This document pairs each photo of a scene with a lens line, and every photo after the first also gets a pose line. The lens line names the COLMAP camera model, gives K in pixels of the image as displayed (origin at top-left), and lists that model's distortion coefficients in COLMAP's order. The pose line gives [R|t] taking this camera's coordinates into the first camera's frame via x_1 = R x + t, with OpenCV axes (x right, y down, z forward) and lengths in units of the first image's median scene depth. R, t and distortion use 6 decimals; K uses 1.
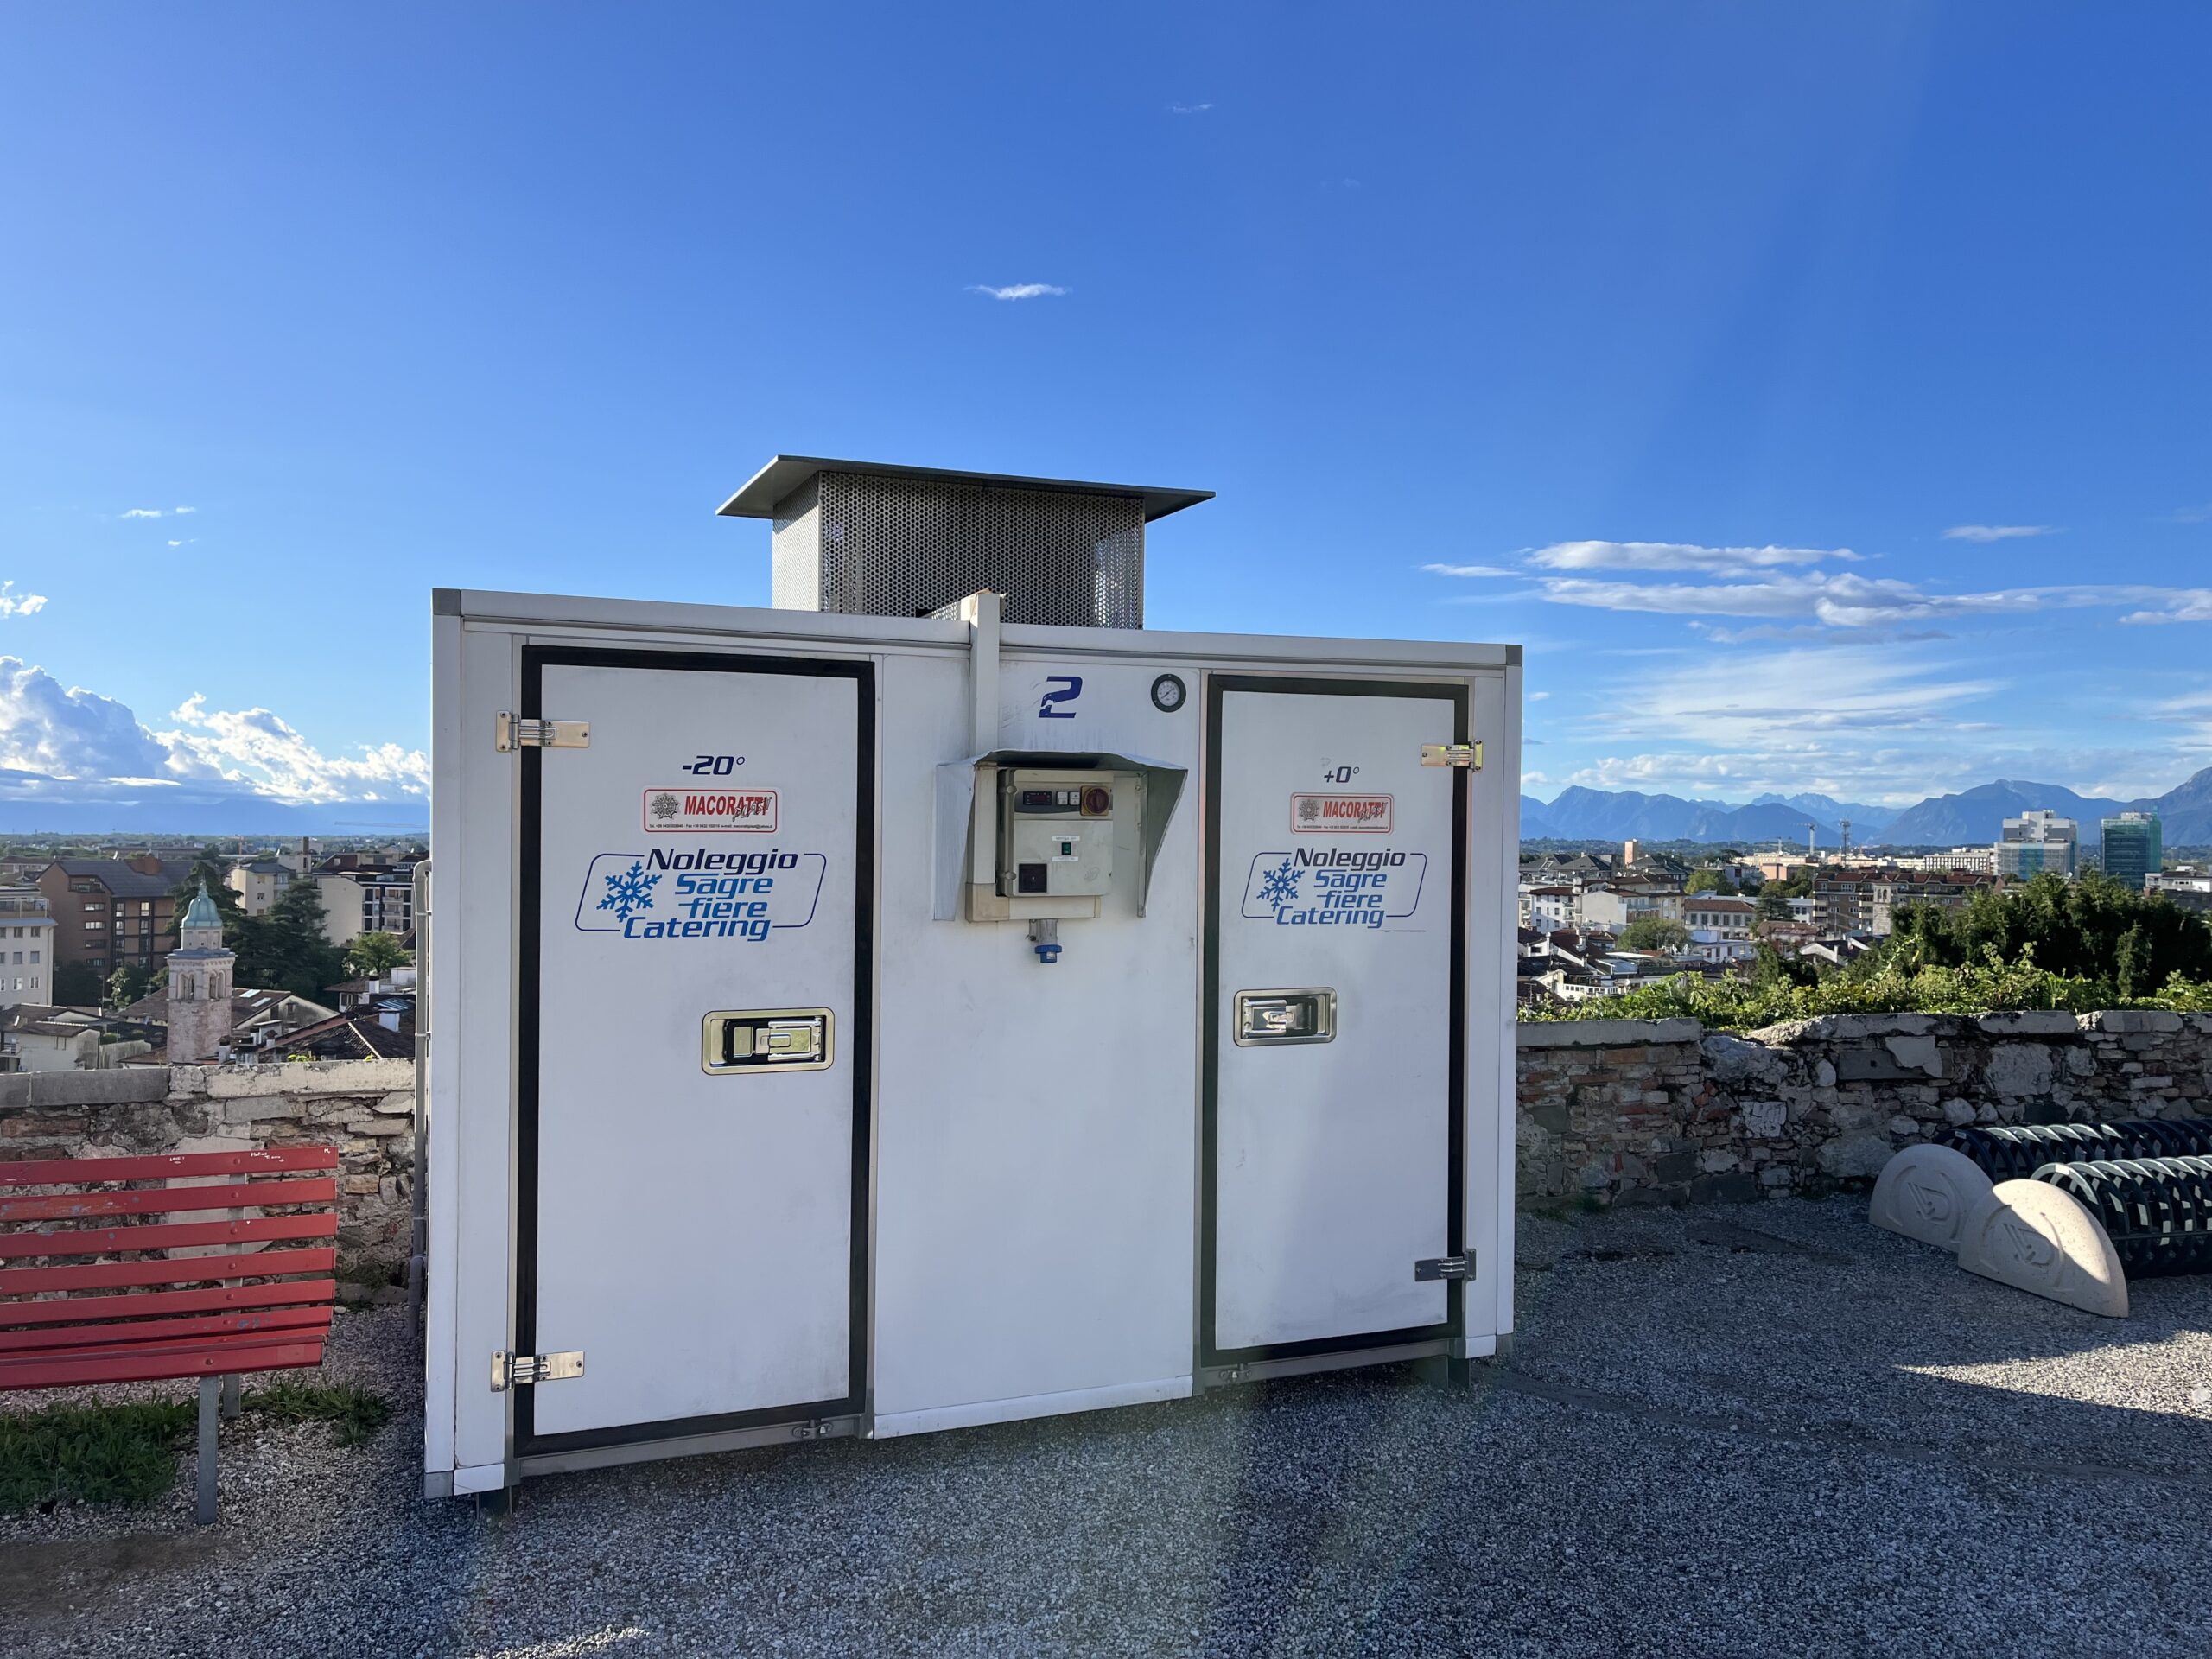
lens RADIAL K [[1703.8, 0, 1095.2], [0, 1703.8, 819.6], [0, 0, 1]] dist [0.032040, -0.042697]
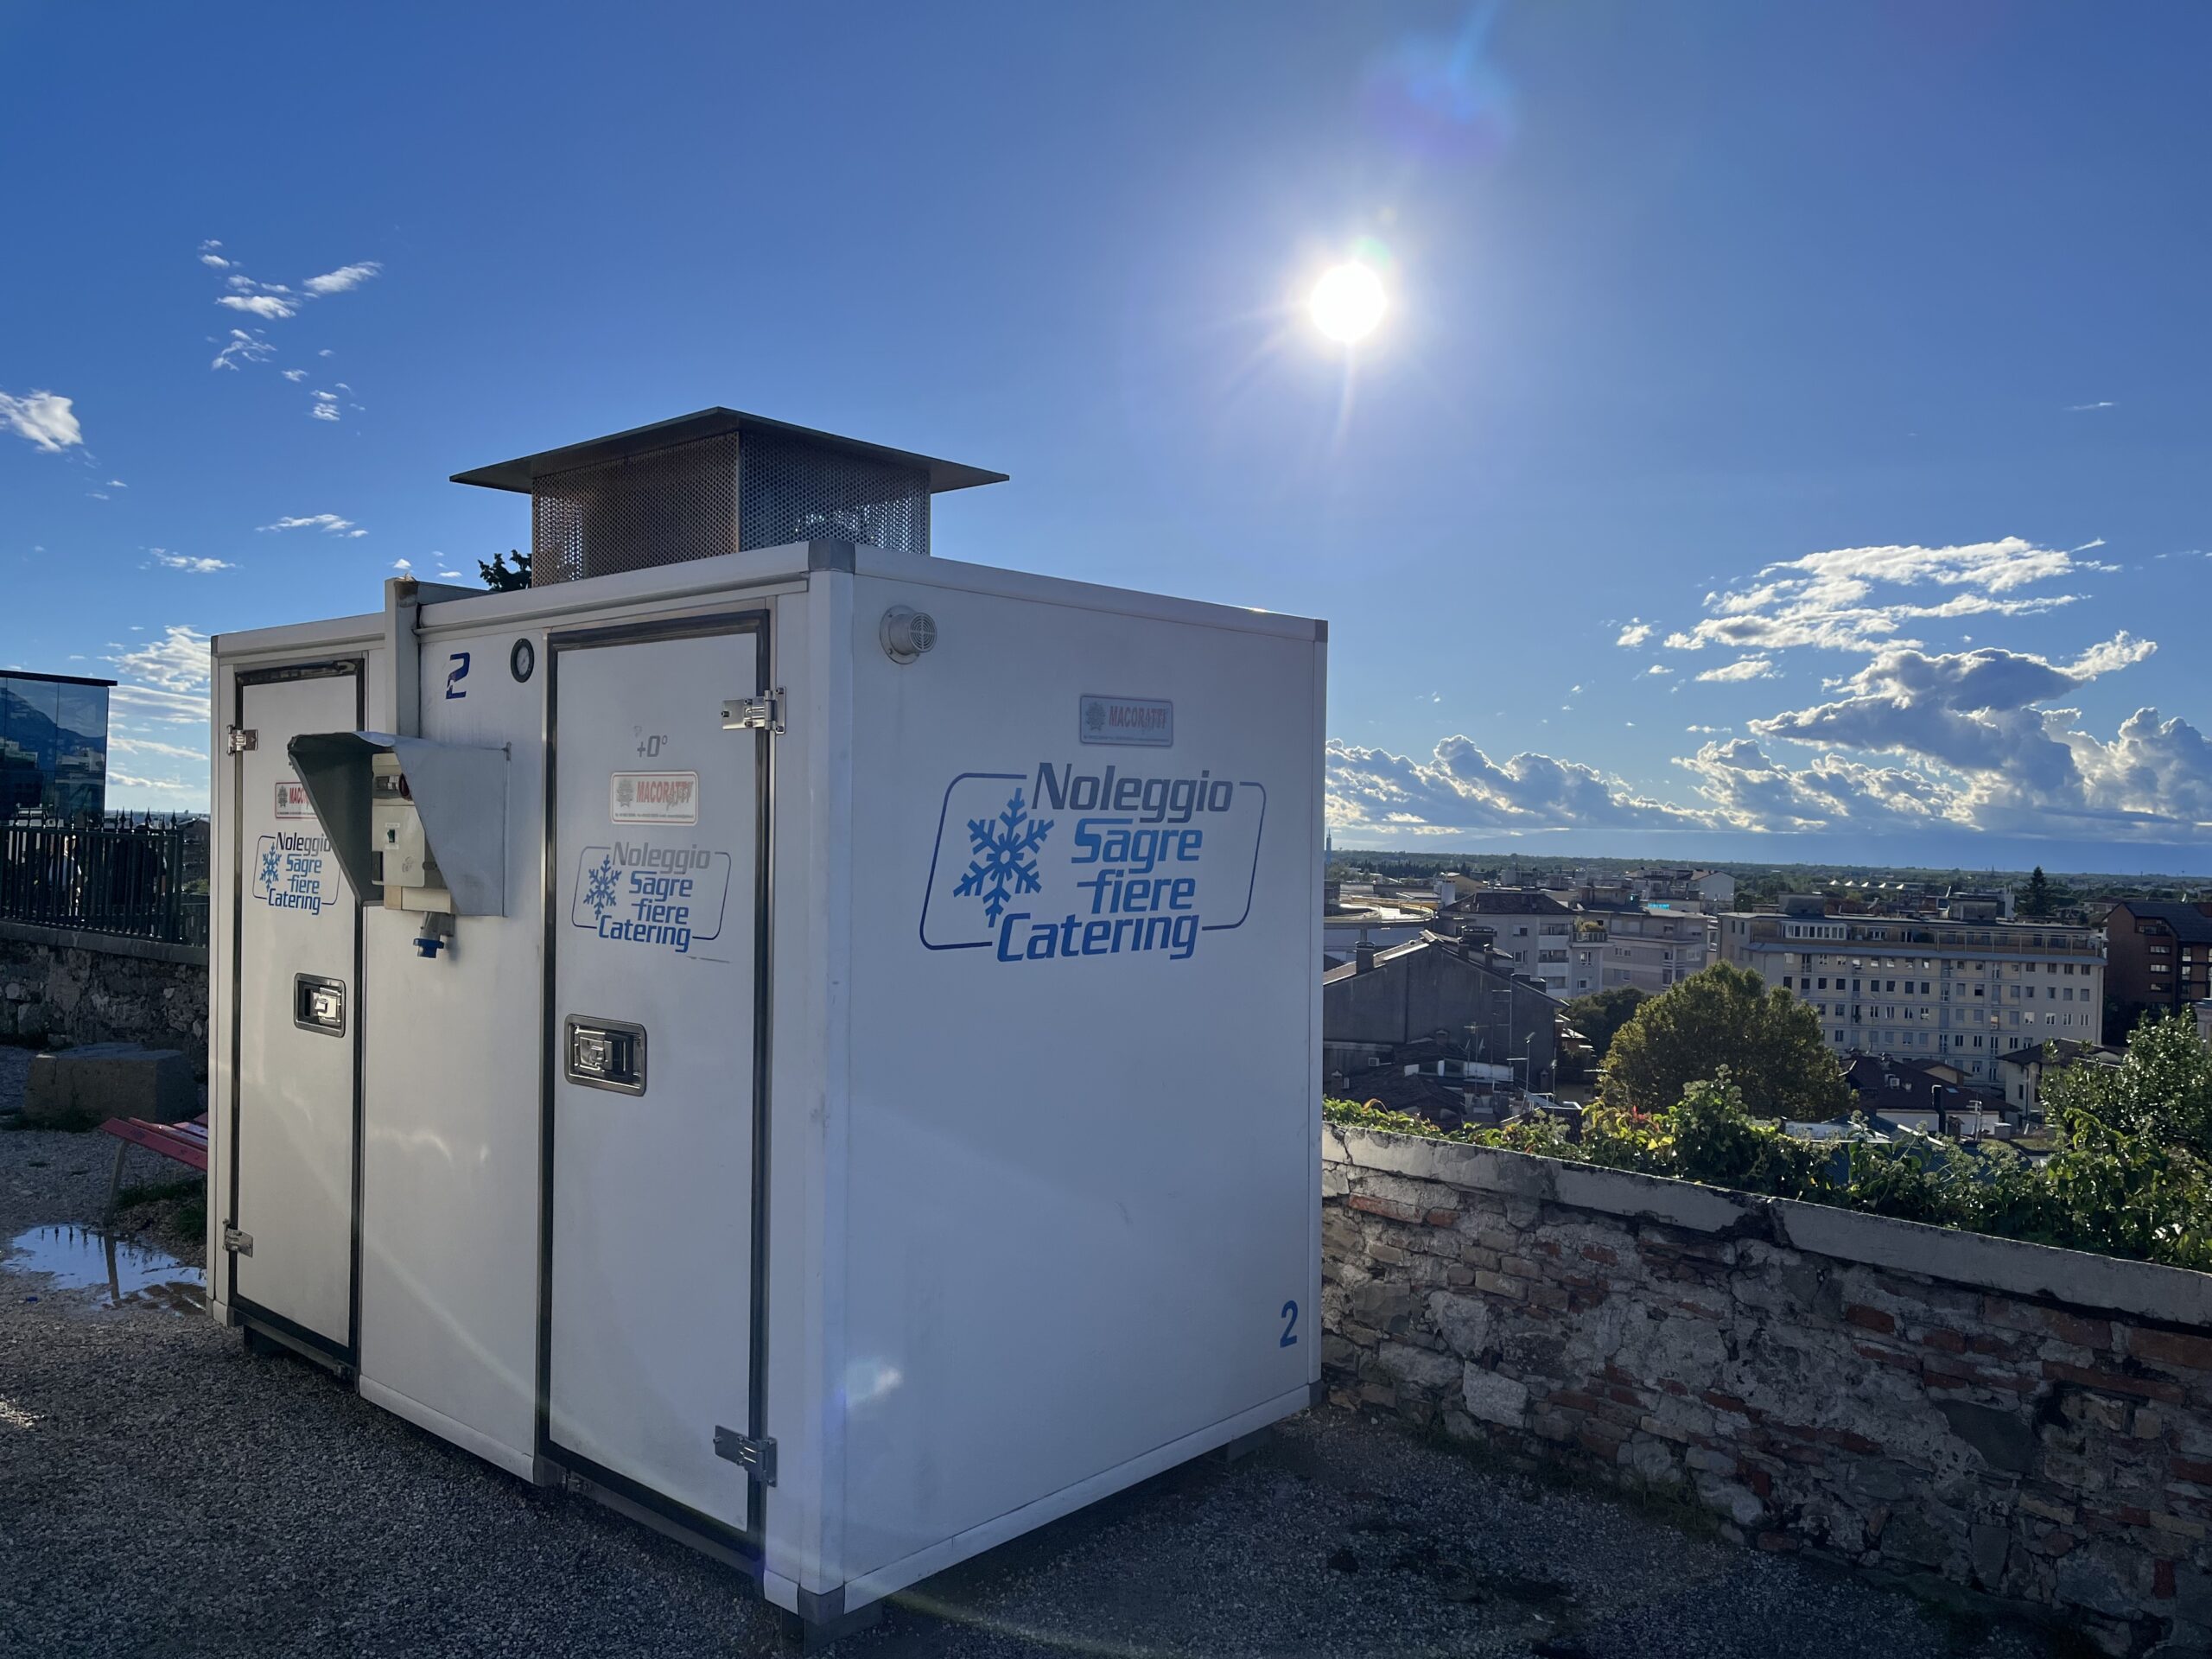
lens RADIAL K [[1703.8, 0, 1096.6], [0, 1703.8, 833.0], [0, 0, 1]] dist [0.032040, -0.042697]
pose [[0.444116, 0.002067, -0.895967, 0.884072], [-0.016617, 0.999844, -0.005930, 0.013030], [0.895815, 0.017521, 0.444081, 0.810730]]
